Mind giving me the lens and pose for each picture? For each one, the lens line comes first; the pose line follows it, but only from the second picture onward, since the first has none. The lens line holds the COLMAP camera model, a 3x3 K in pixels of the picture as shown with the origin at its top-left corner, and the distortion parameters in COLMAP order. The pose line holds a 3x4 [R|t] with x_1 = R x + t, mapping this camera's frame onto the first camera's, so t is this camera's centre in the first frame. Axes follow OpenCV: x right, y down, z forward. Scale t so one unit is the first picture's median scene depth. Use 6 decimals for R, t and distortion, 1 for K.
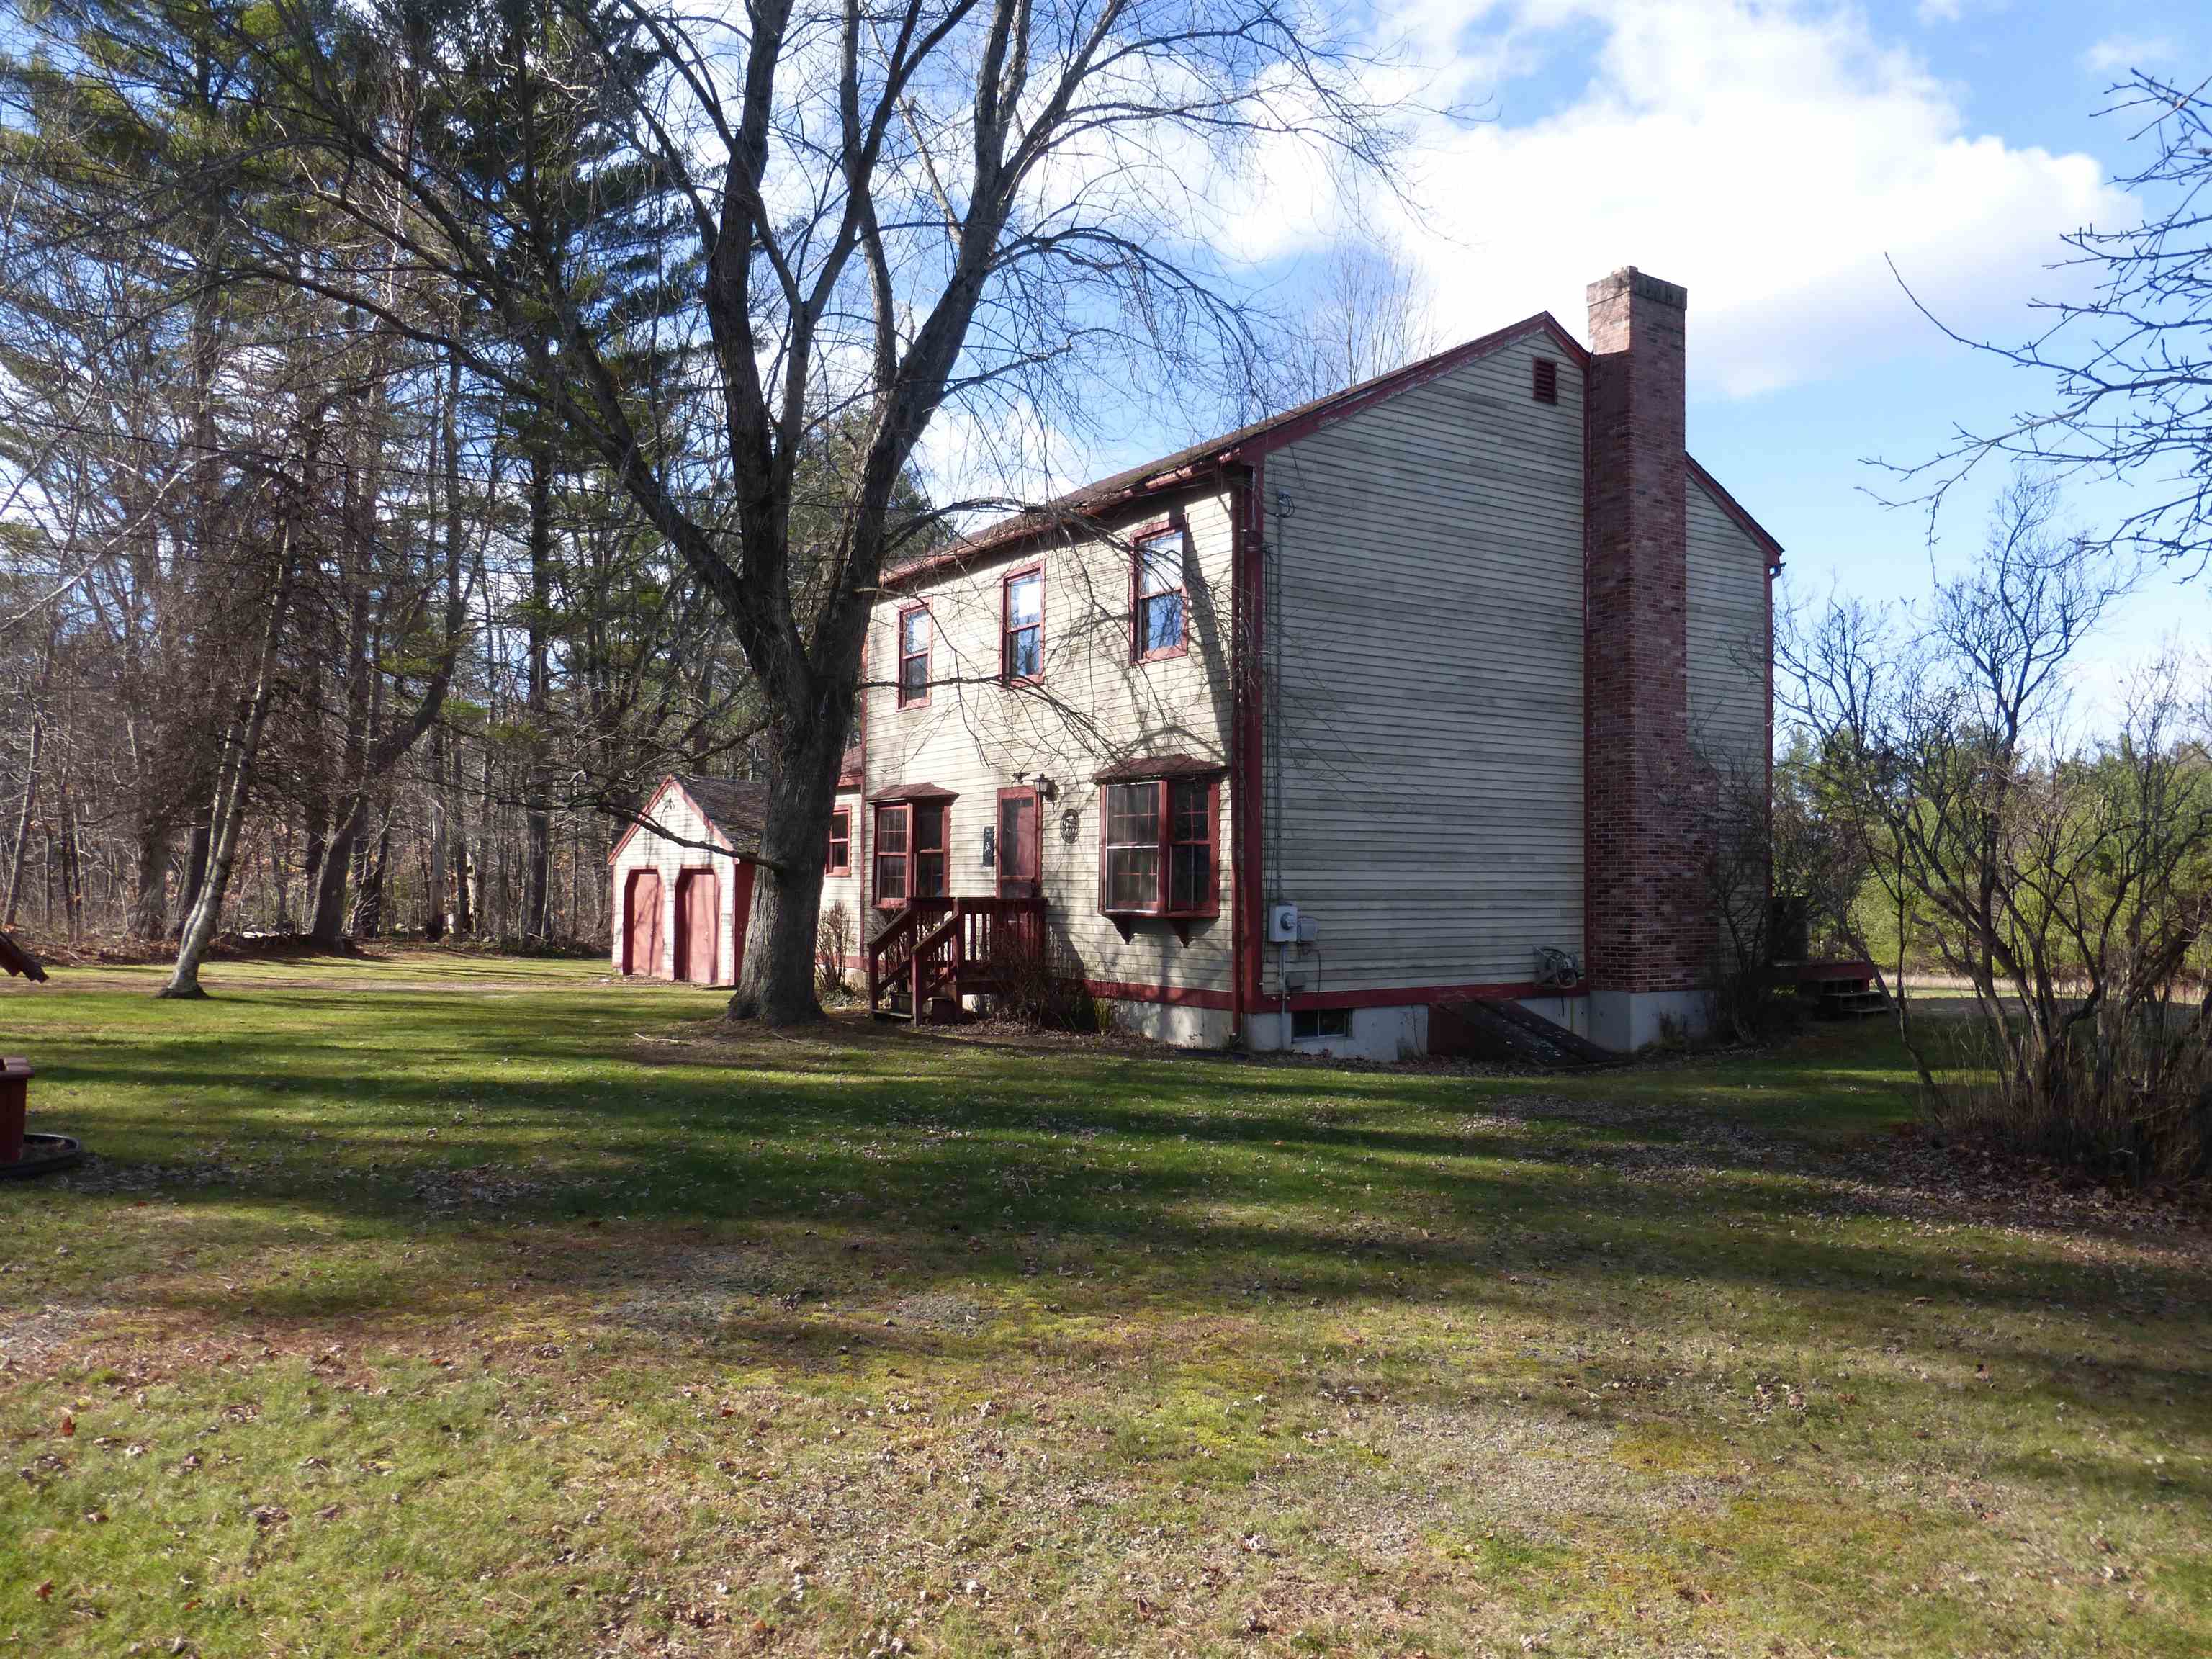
lens RADIAL K [[1642.1, 0, 1106.0], [0, 1642.1, 829.5], [0, 0, 1]] dist [-0.001012, -0.000640]
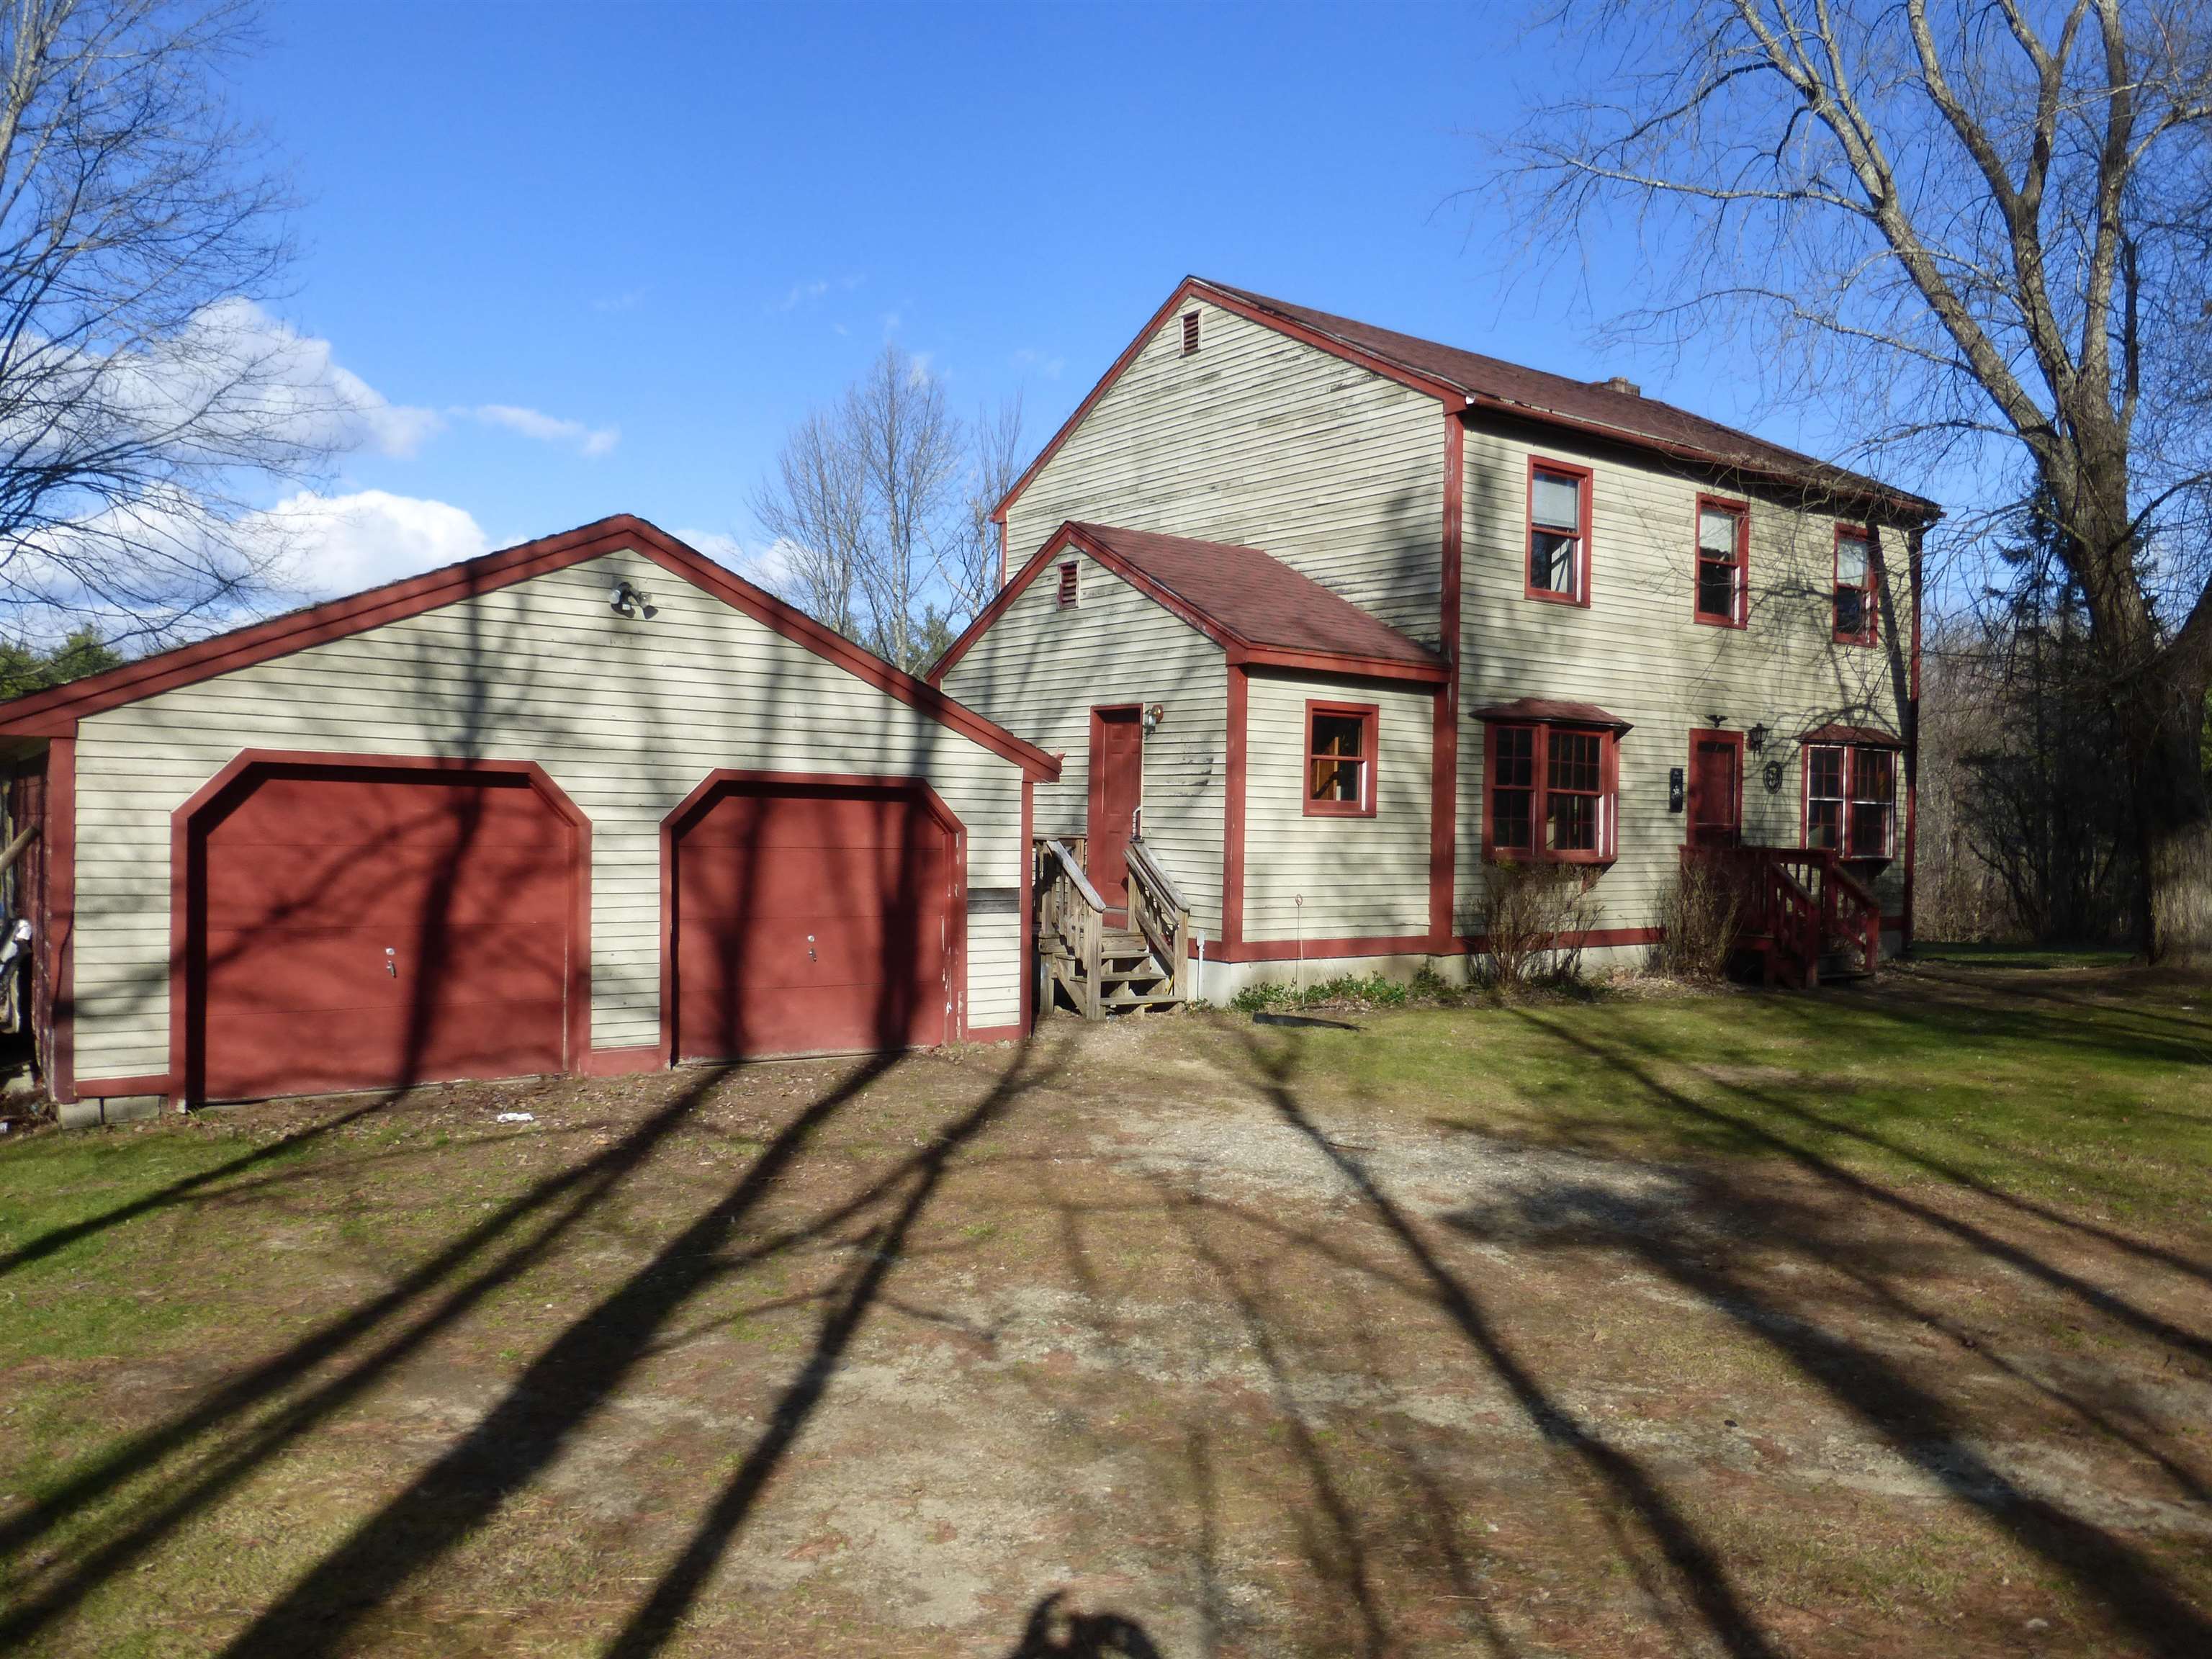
lens RADIAL K [[1642.1, 0, 1106.0], [0, 1642.1, 829.5], [0, 0, 1]] dist [-0.001012, -0.000640]
pose [[-0.049490, -0.016163, 0.998644, -1.089237], [-0.056001, 0.998341, 0.013383, 0.042508], [-0.997203, -0.055263, -0.050313, 1.532786]]
